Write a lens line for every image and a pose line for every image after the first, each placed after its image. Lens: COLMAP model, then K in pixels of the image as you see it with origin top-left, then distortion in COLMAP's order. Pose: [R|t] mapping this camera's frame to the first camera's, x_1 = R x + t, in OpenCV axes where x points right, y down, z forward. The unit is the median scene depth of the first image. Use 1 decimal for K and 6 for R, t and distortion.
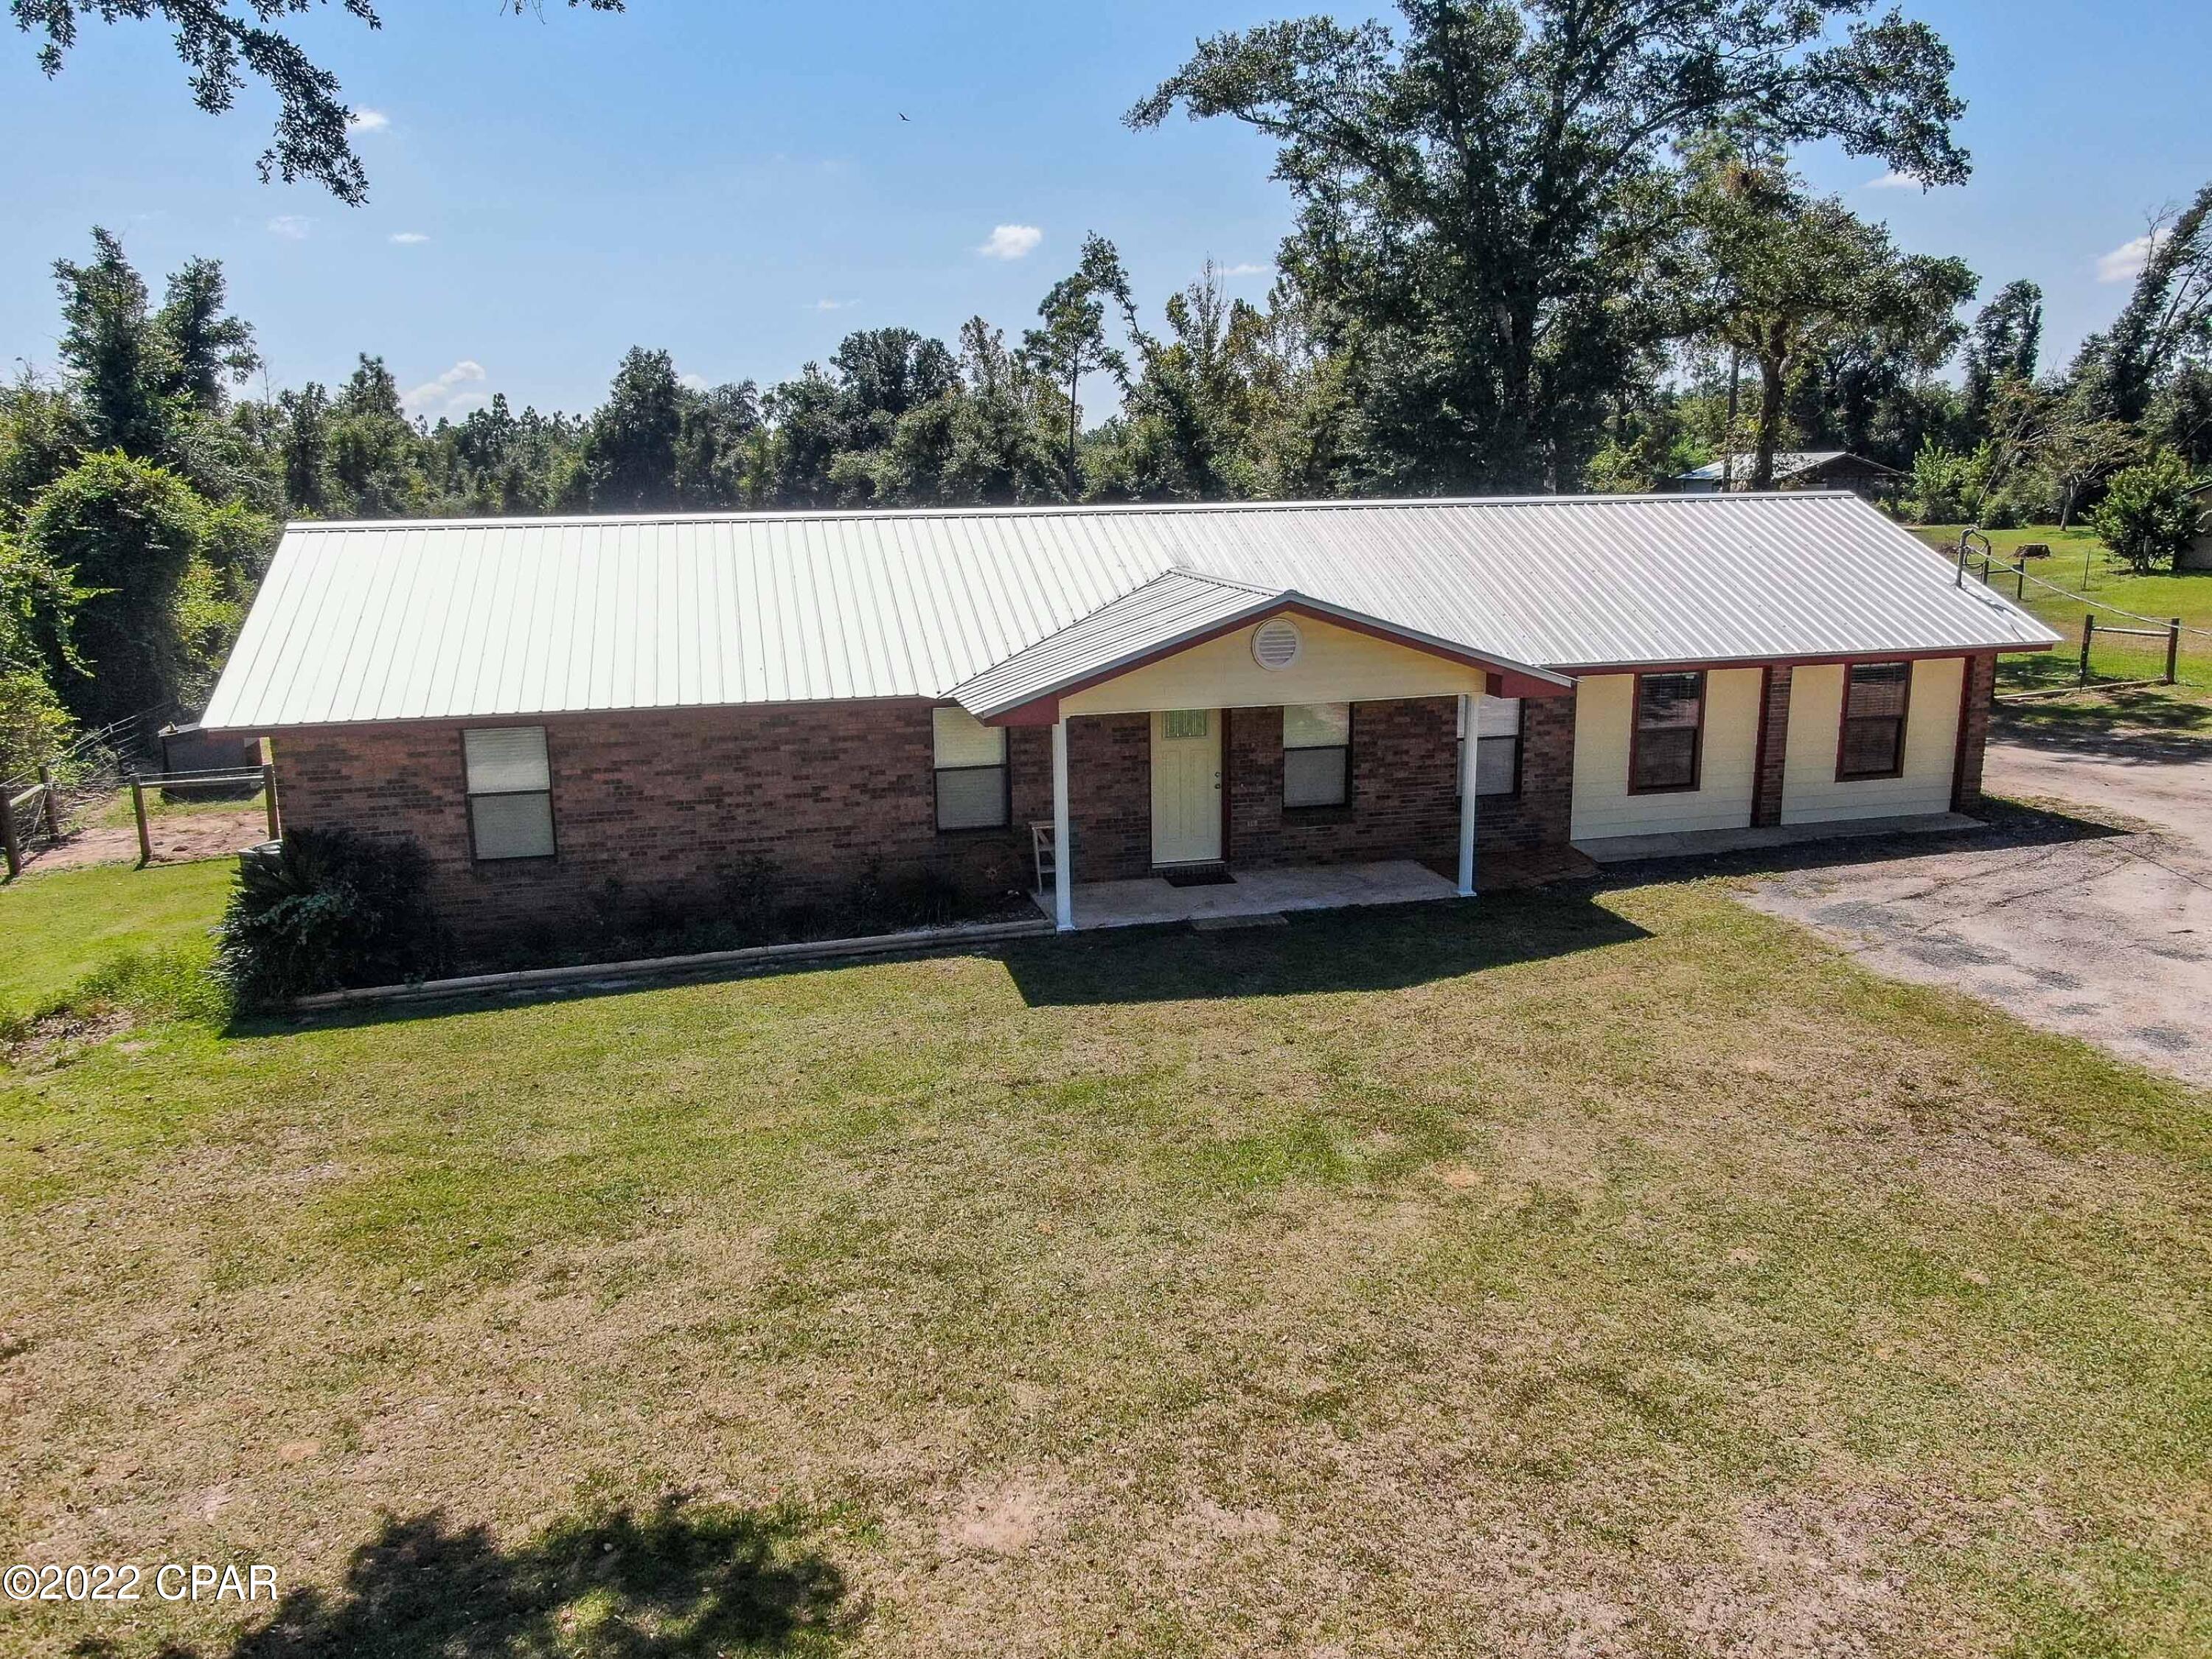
lens RADIAL K [[1593.0, 0, 1097.4], [0, 1593.0, 830.2], [0, 0, 1]] dist [-0.002332, -0.003535]
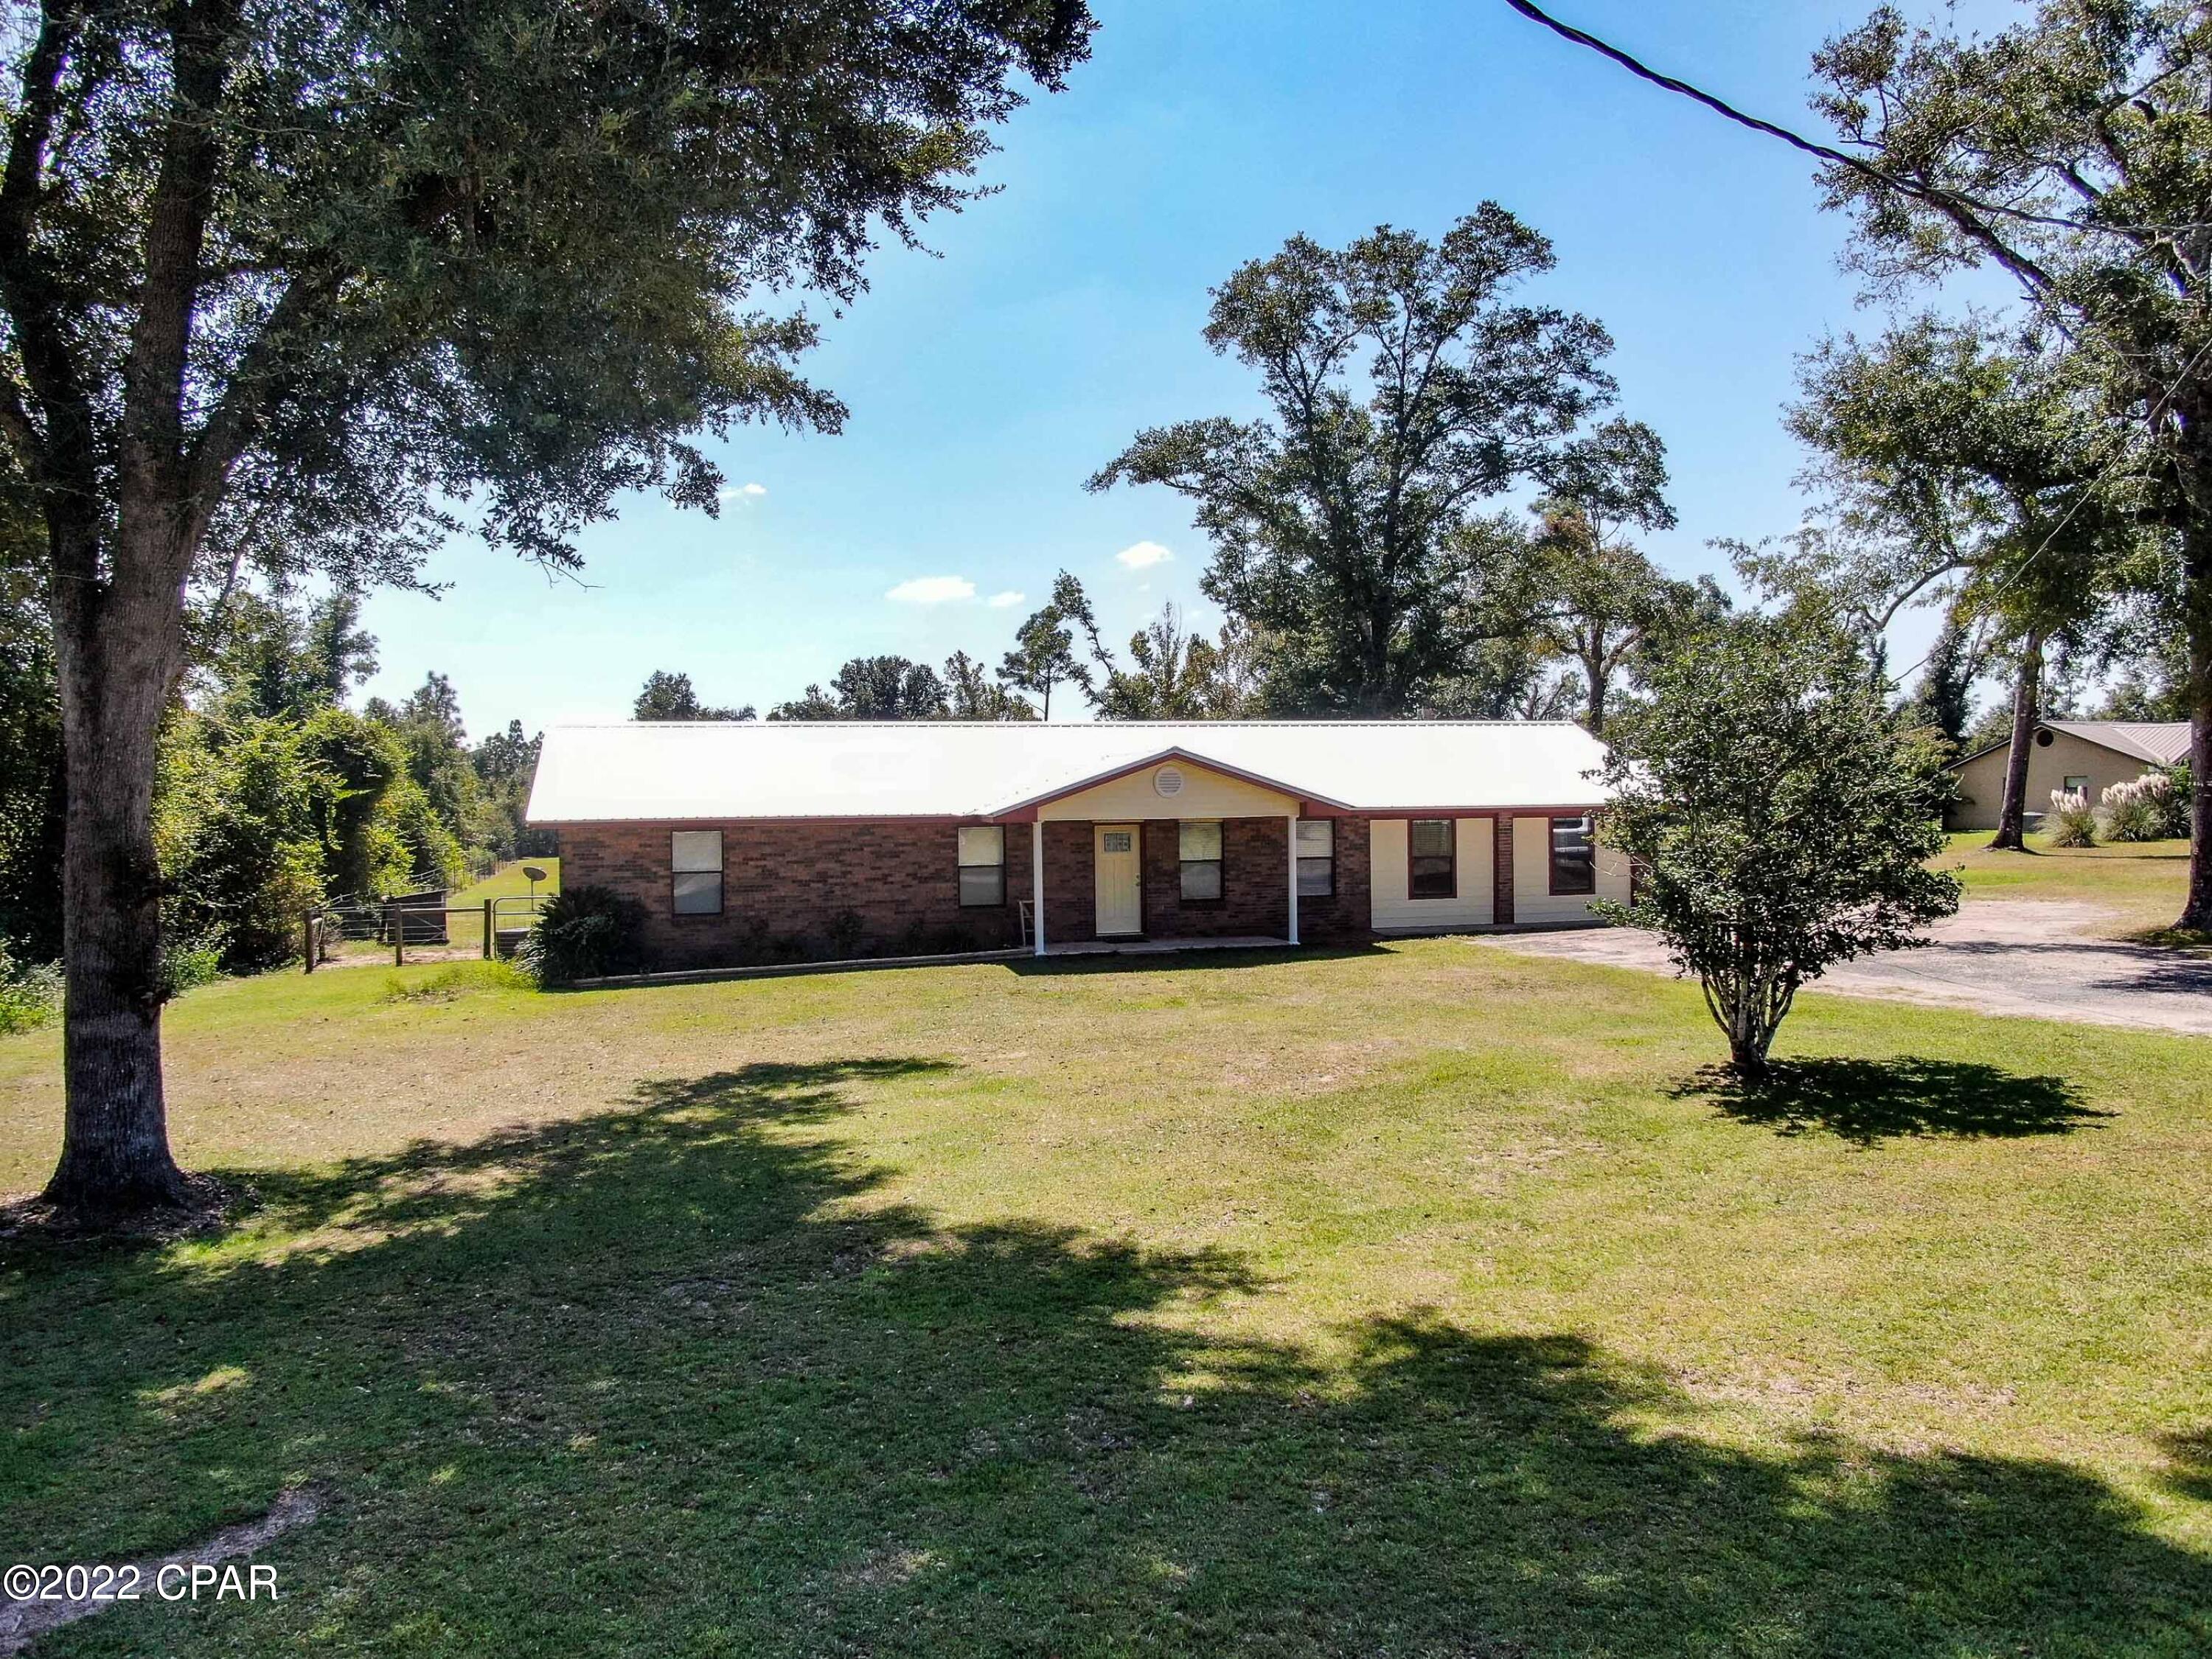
lens RADIAL K [[1593.0, 0, 1097.4], [0, 1593.0, 830.2], [0, 0, 1]] dist [-0.002332, -0.003535]
pose [[0.999847, -0.000103, 0.017490, 0.004397], [0.003684, 0.978788, -0.204841, 0.130408], [-0.017098, 0.204874, 0.978639, -0.291772]]
